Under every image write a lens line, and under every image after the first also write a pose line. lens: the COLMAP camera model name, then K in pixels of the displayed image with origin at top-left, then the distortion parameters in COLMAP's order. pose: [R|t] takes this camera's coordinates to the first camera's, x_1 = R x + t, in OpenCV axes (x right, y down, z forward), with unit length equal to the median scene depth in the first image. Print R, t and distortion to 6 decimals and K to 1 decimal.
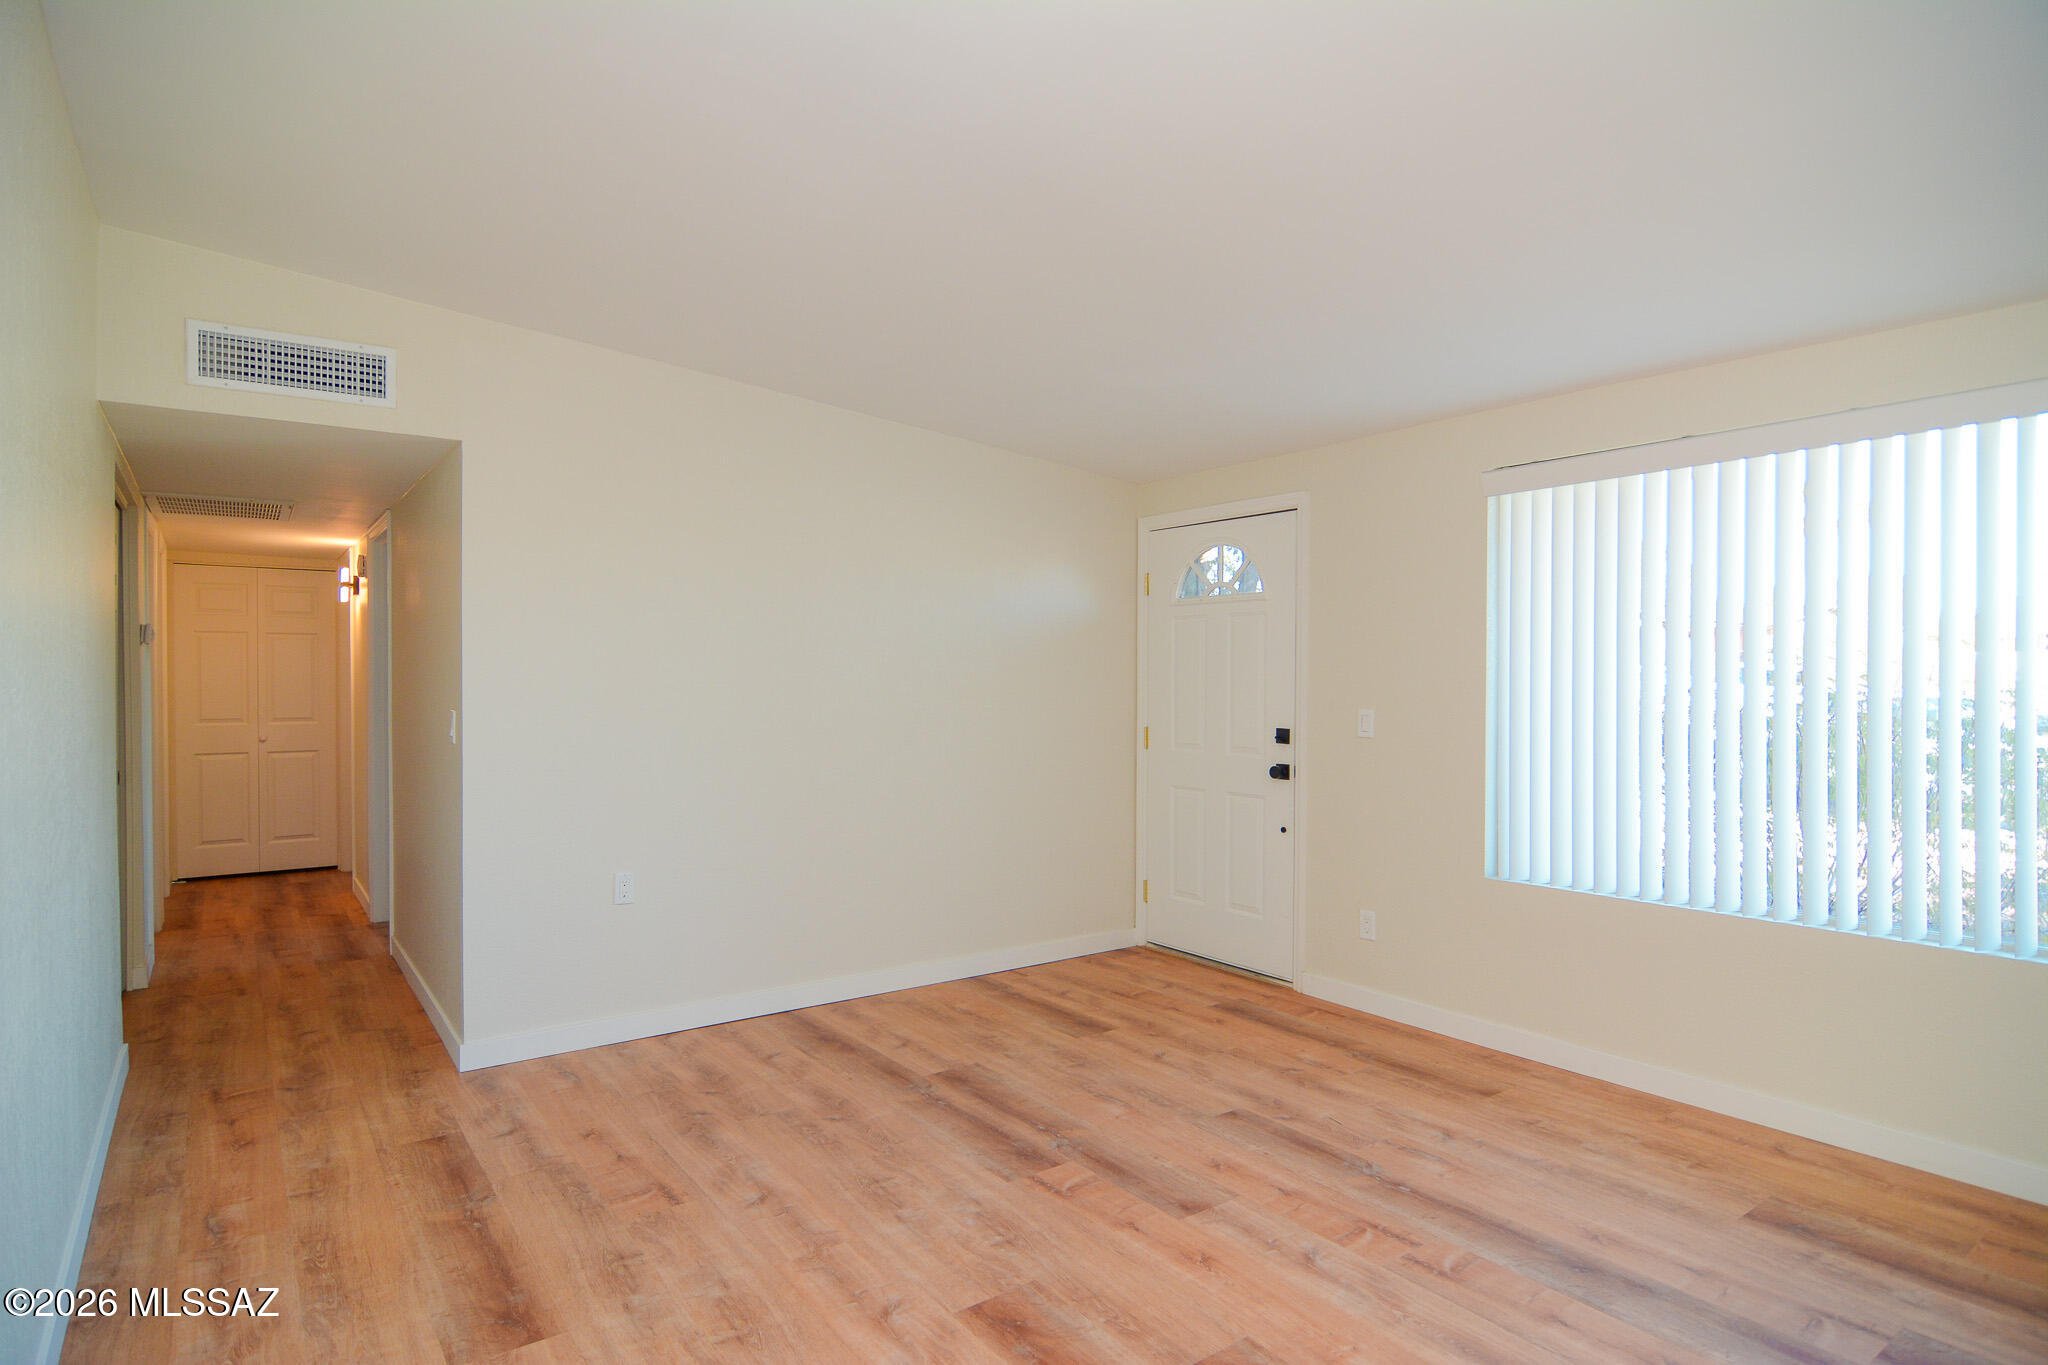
lens RADIAL K [[1095.3, 0, 1023.5], [0, 1095.3, 689.9], [0, 0, 1]] dist [-0.003530, -0.013086]
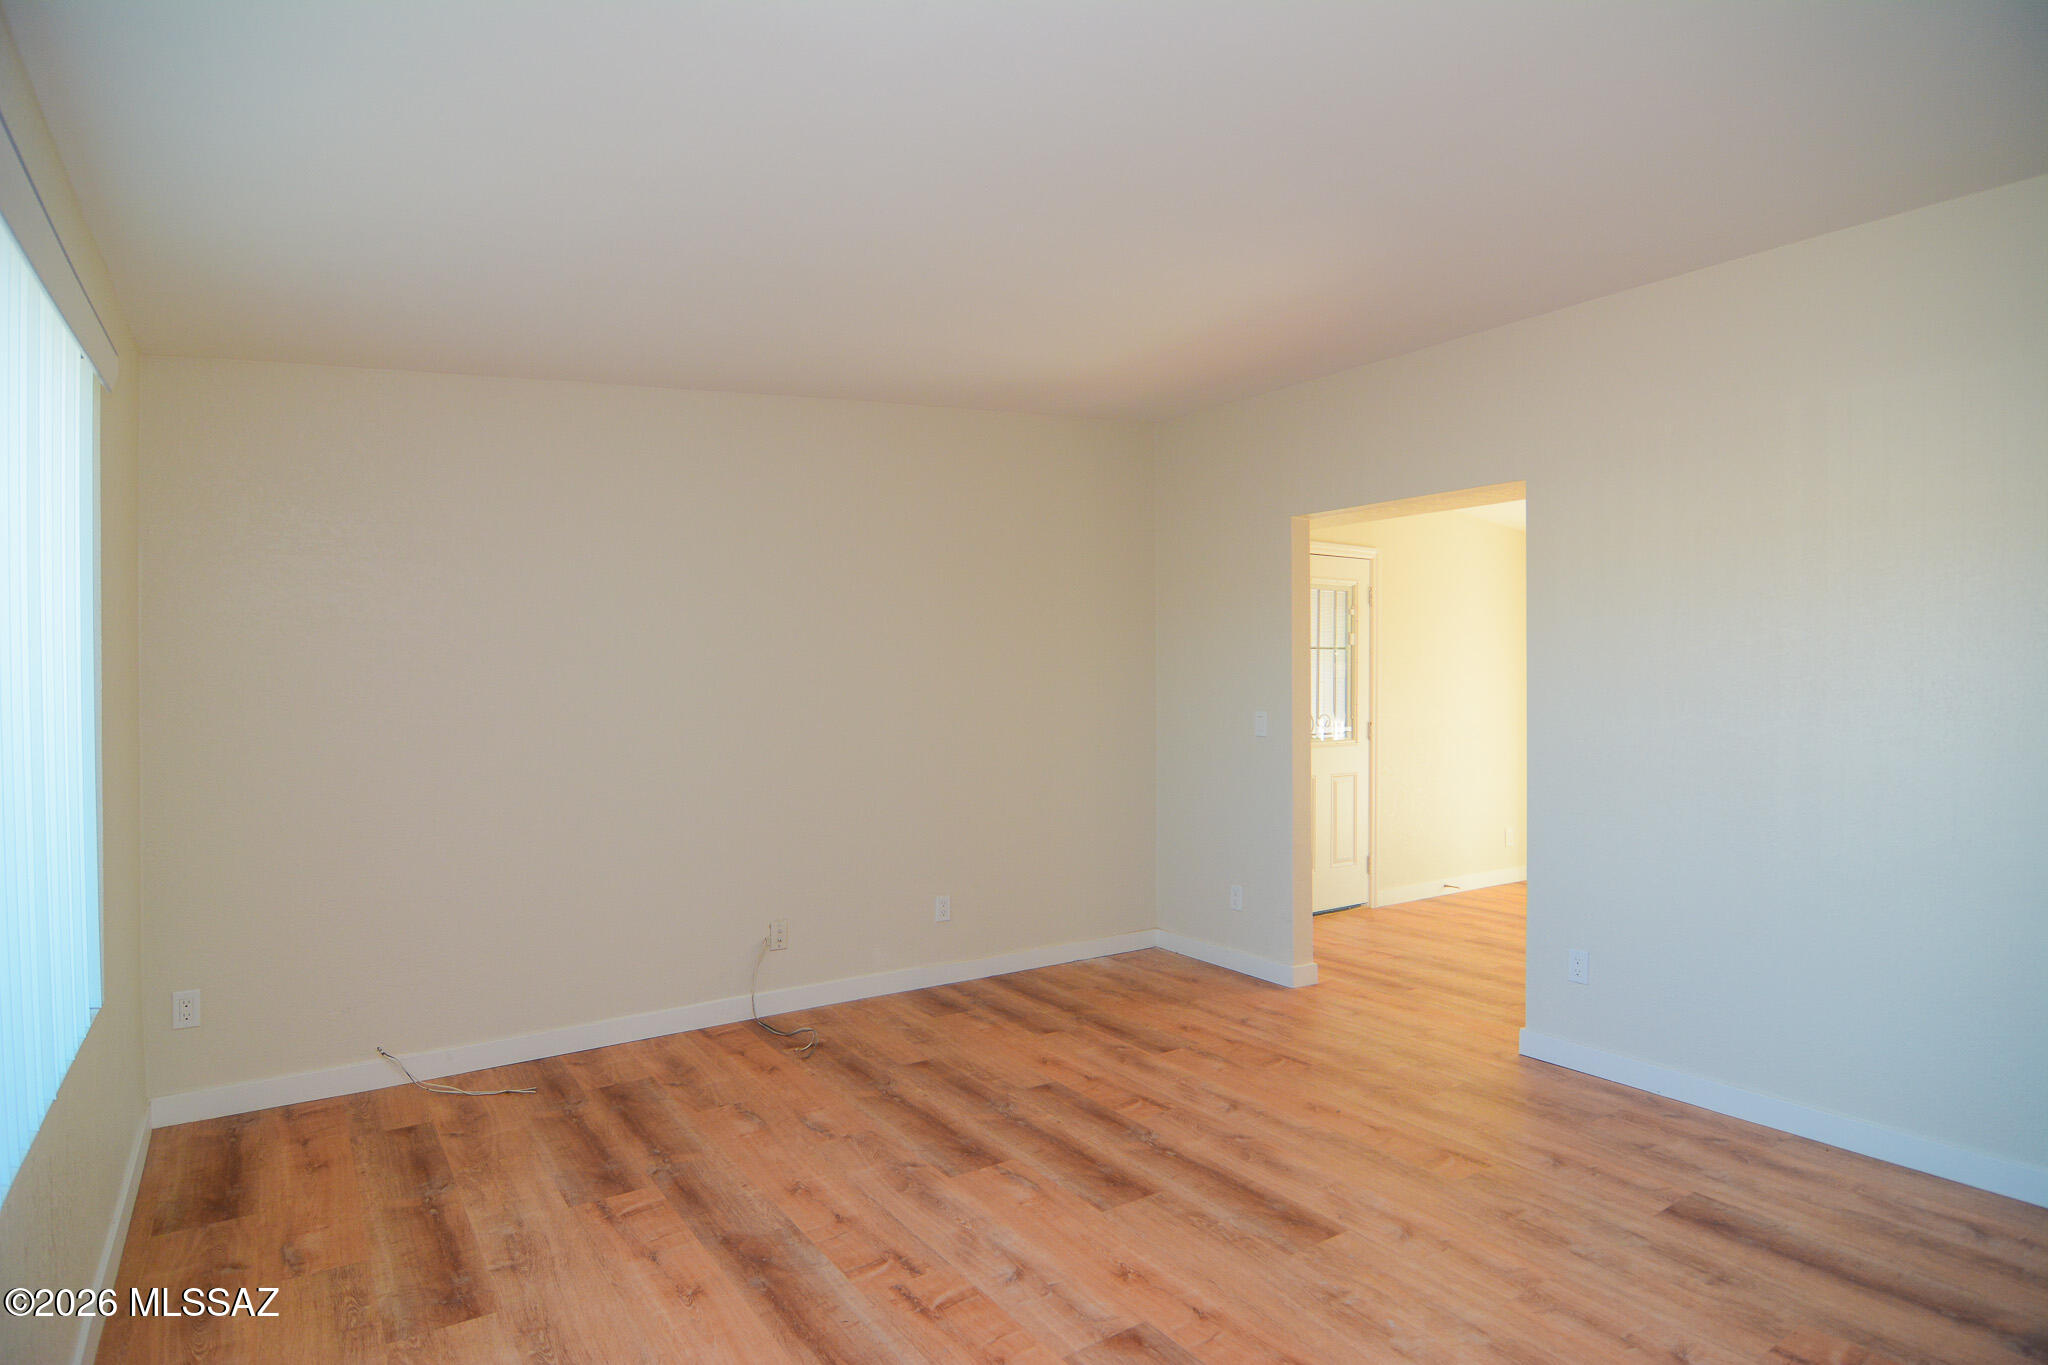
lens RADIAL K [[1095.3, 0, 1023.5], [0, 1095.3, 689.9], [0, 0, 1]] dist [-0.003530, -0.013086]
pose [[-0.999581, -0.001440, 0.028925, 0.180014], [-0.000813, 0.999764, 0.021707, -0.022723], [-0.028949, 0.021674, -0.999346, 1.551446]]
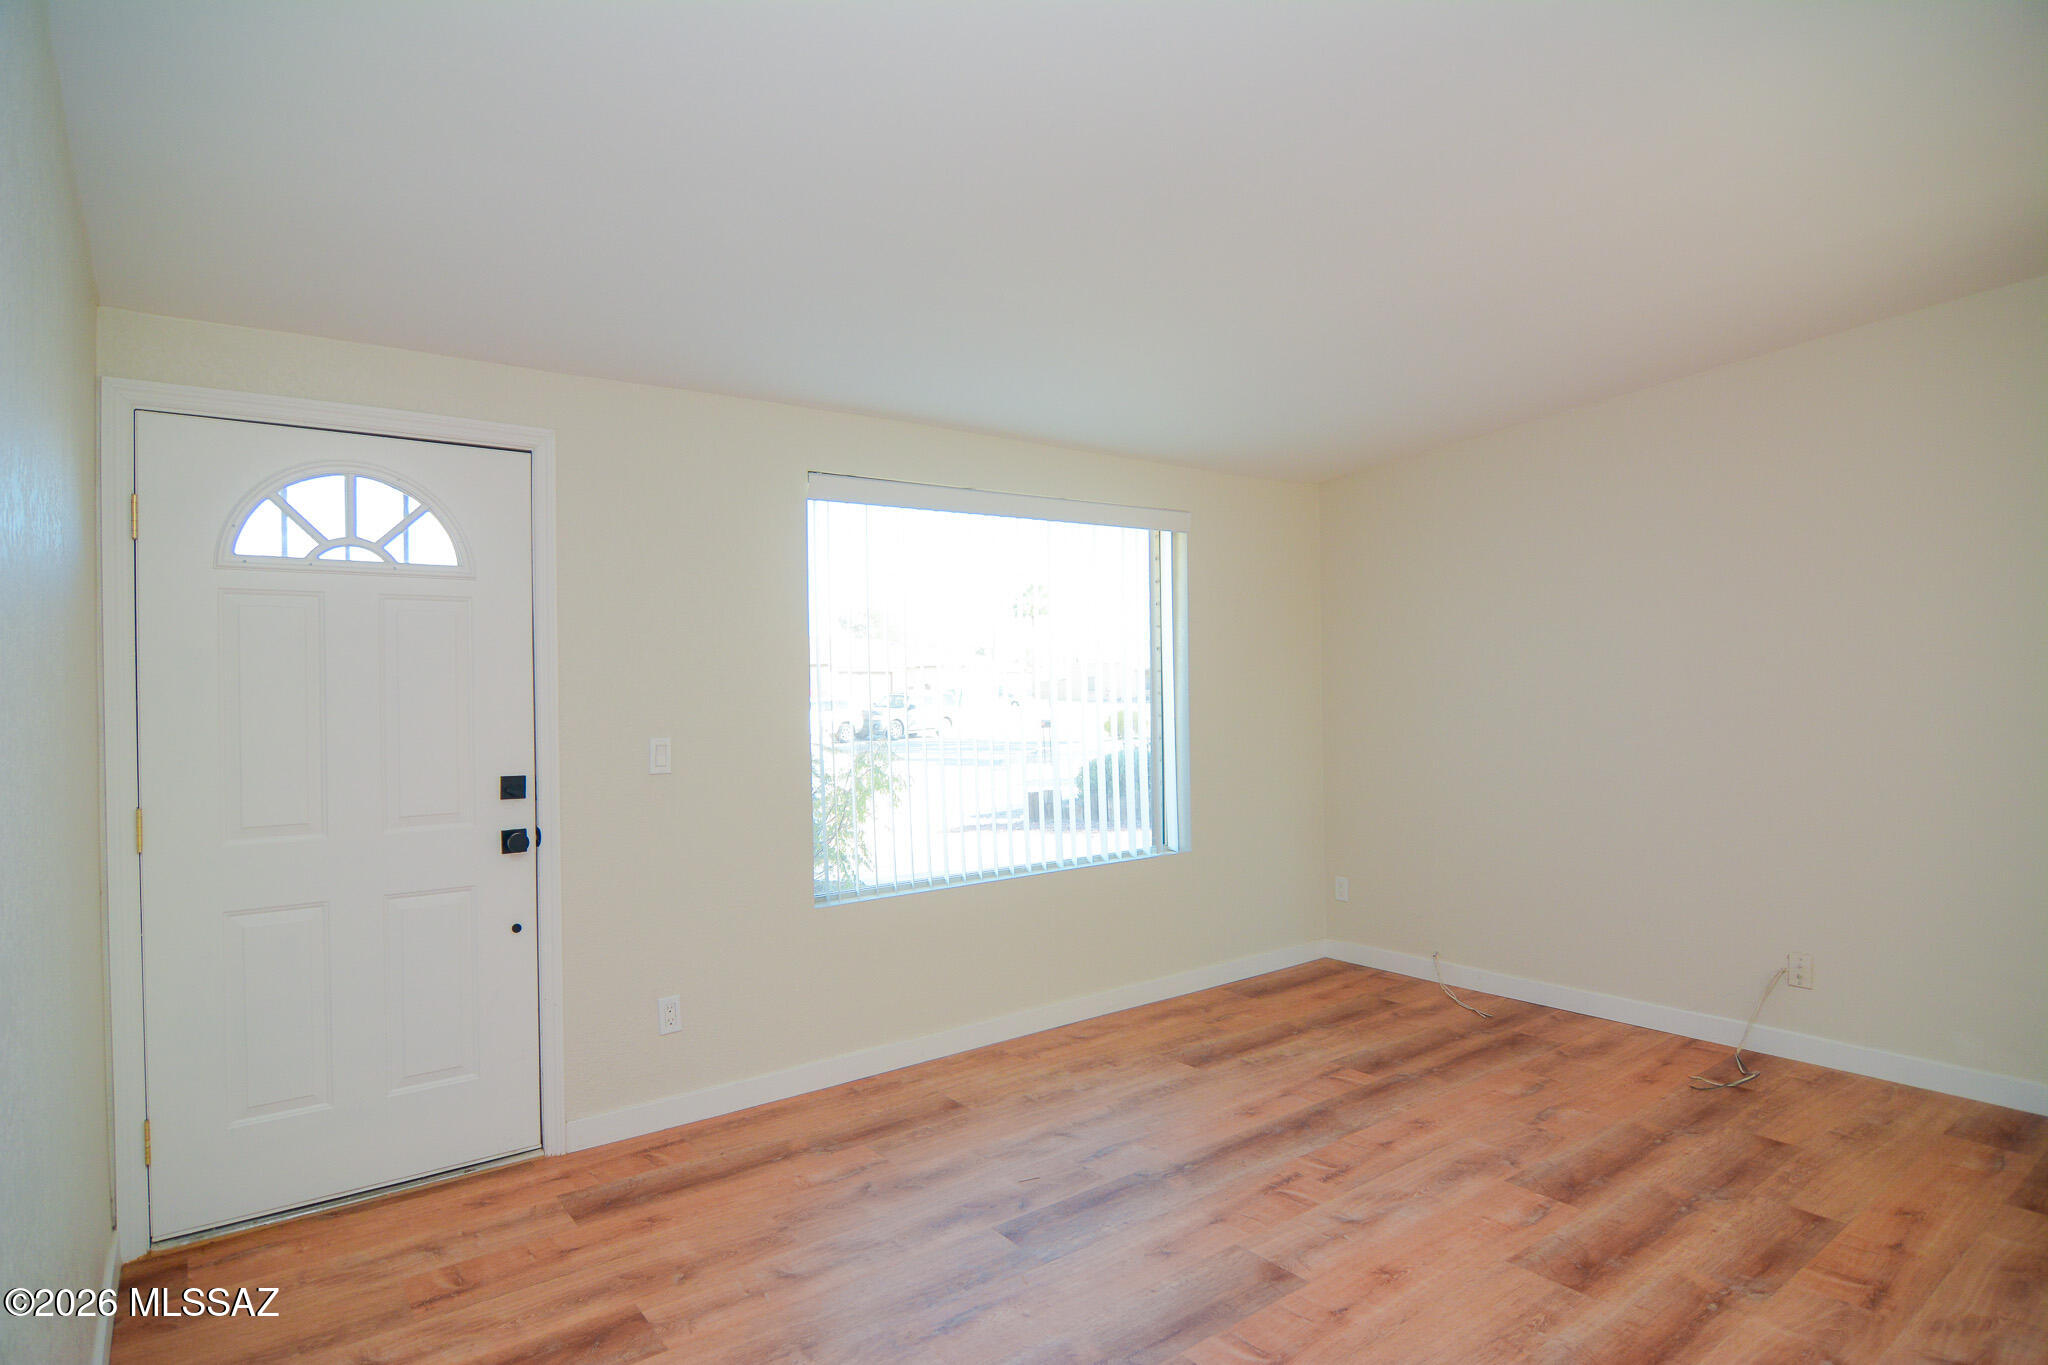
lens RADIAL K [[1095.3, 0, 1023.5], [0, 1095.3, 689.9], [0, 0, 1]] dist [-0.003530, -0.013086]
pose [[-0.014274, -0.005351, 0.999884, -0.642367], [0.026878, 0.999622, 0.005734, -0.018471], [-0.999537, 0.026957, -0.014125, 1.041789]]
